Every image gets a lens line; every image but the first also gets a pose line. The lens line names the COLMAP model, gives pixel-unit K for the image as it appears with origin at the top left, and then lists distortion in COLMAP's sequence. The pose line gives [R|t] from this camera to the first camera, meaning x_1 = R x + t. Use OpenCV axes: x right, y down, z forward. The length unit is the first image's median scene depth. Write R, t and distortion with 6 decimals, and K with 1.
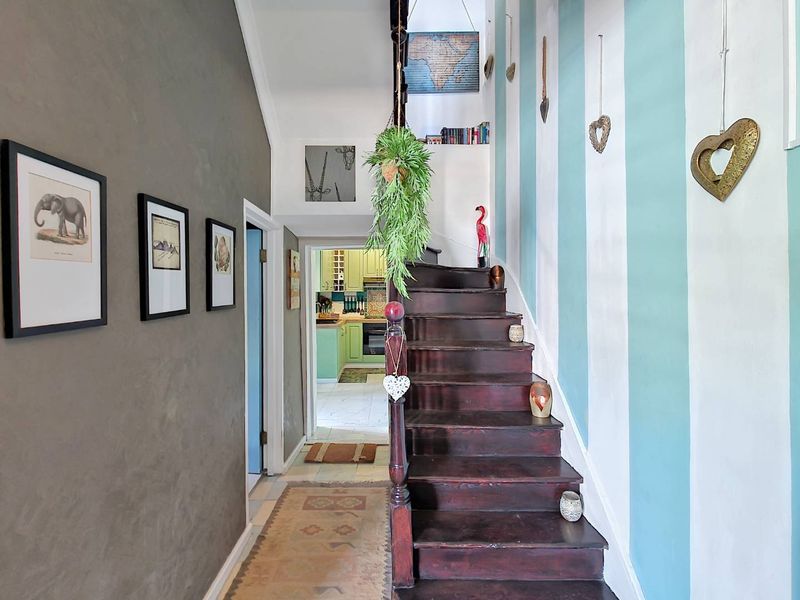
lens RADIAL K [[414.9, 0, 398.8], [0, 414.9, 297.5], [0, 0, 1]] dist [0.000232, 0.000107]
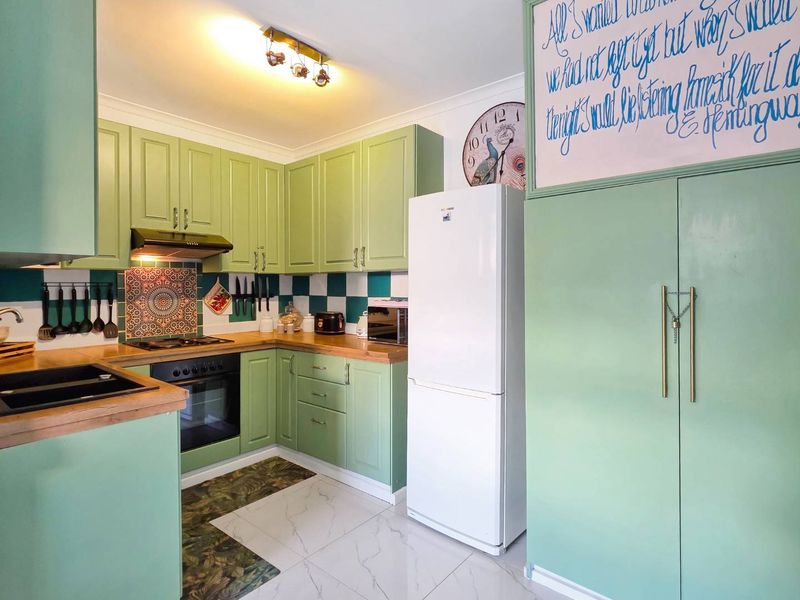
lens RADIAL K [[414.9, 0, 398.8], [0, 414.9, 297.5], [0, 0, 1]] dist [0.000232, 0.000107]
pose [[0.677373, -0.023078, 0.735278, -0.186087], [0.012674, 0.999726, 0.019703, 0.004476], [-0.735531, -0.004027, 0.677479, 0.606165]]
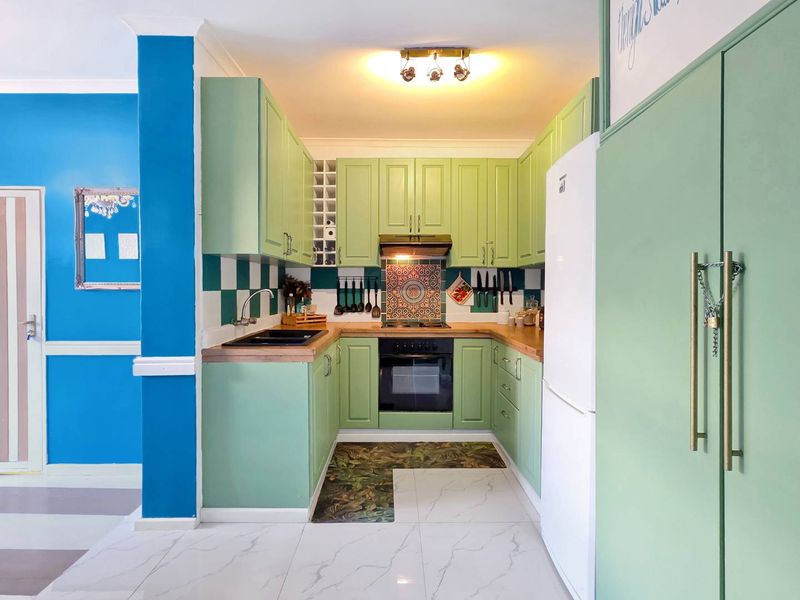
lens RADIAL K [[414.9, 0, 398.8], [0, 414.9, 297.5], [0, 0, 1]] dist [0.000232, 0.000107]
pose [[0.999963, 0.000917, -0.008606, -0.060190], [-0.000806, 0.999916, 0.012949, 0.013679], [0.008617, -0.012942, 0.999879, 0.546696]]
